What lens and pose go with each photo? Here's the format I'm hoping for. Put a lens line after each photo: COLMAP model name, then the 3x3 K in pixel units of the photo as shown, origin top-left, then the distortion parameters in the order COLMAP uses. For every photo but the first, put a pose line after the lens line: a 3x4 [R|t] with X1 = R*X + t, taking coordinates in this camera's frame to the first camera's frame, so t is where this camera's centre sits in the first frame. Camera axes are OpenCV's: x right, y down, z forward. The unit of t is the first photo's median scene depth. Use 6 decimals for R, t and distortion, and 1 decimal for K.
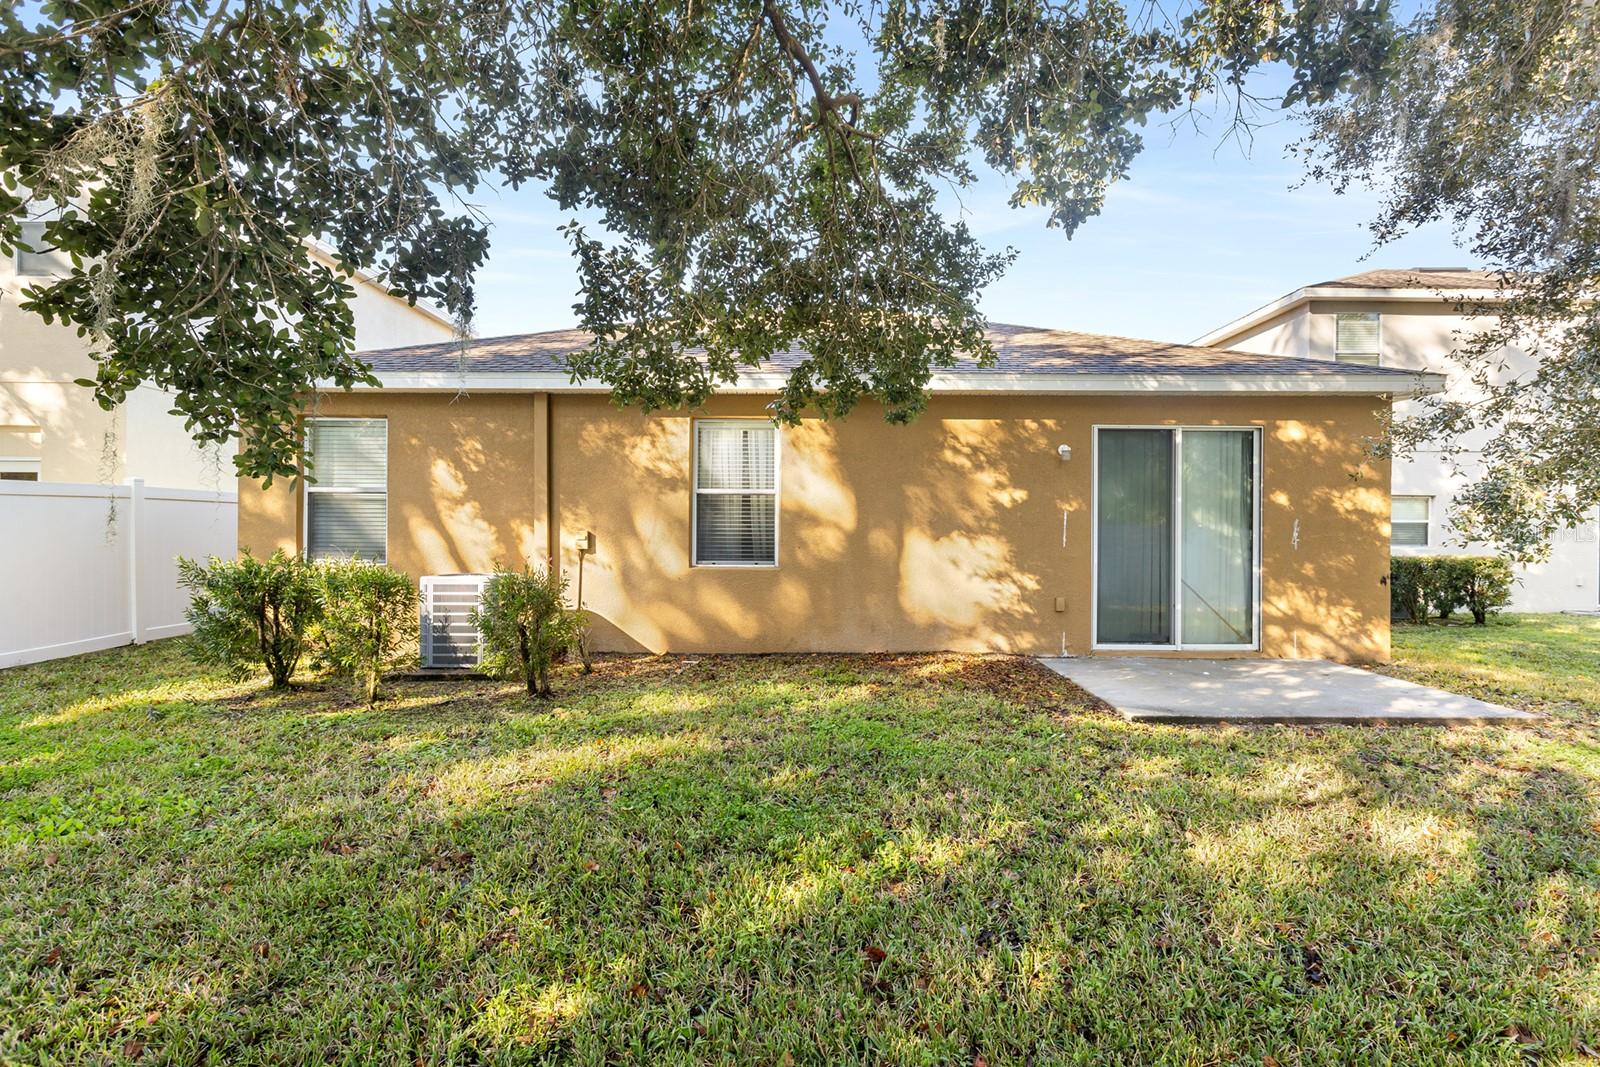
lens RADIAL K [[731.1, 0, 801.7], [0, 731.1, 532.2], [0, 0, 1]] dist [-0.001927, -0.000085]
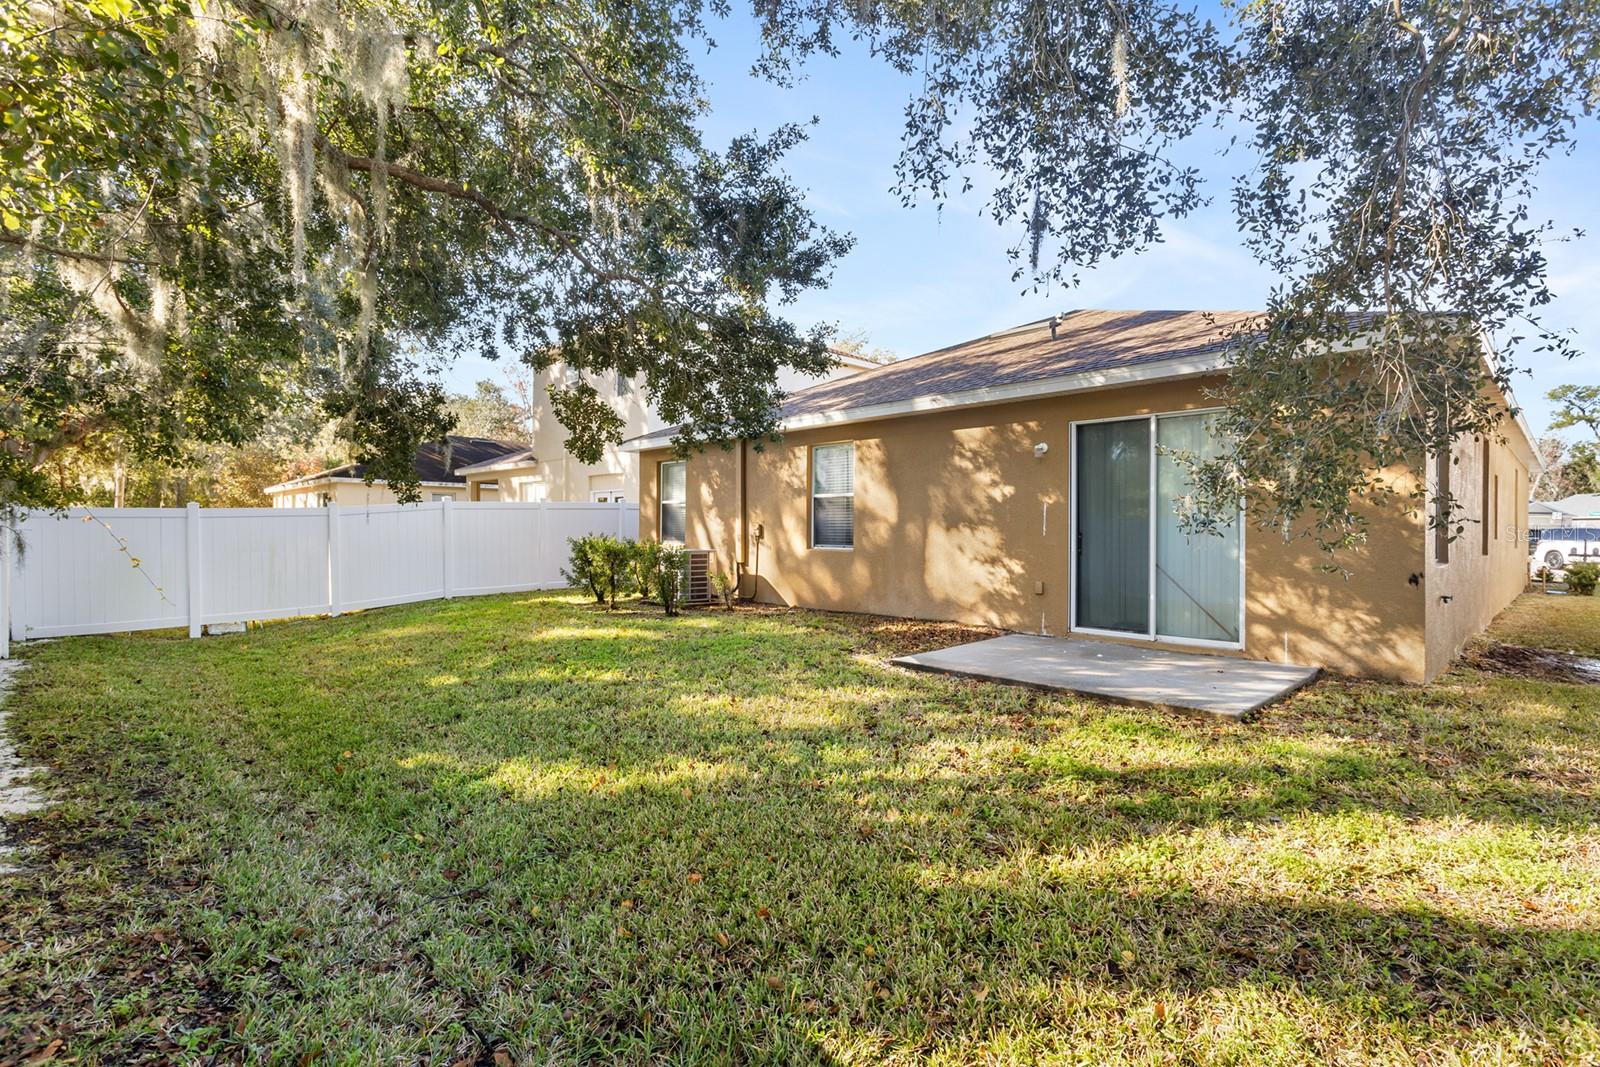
lens RADIAL K [[731.1, 0, 804.7], [0, 731.1, 535.1], [0, 0, 1]] dist [-0.001927, -0.000085]
pose [[0.705952, 0.002240, -0.708256, 0.879625], [0.007860, 0.999909, 0.010997, 0.003336], [0.708216, -0.013330, 0.705870, -0.030125]]
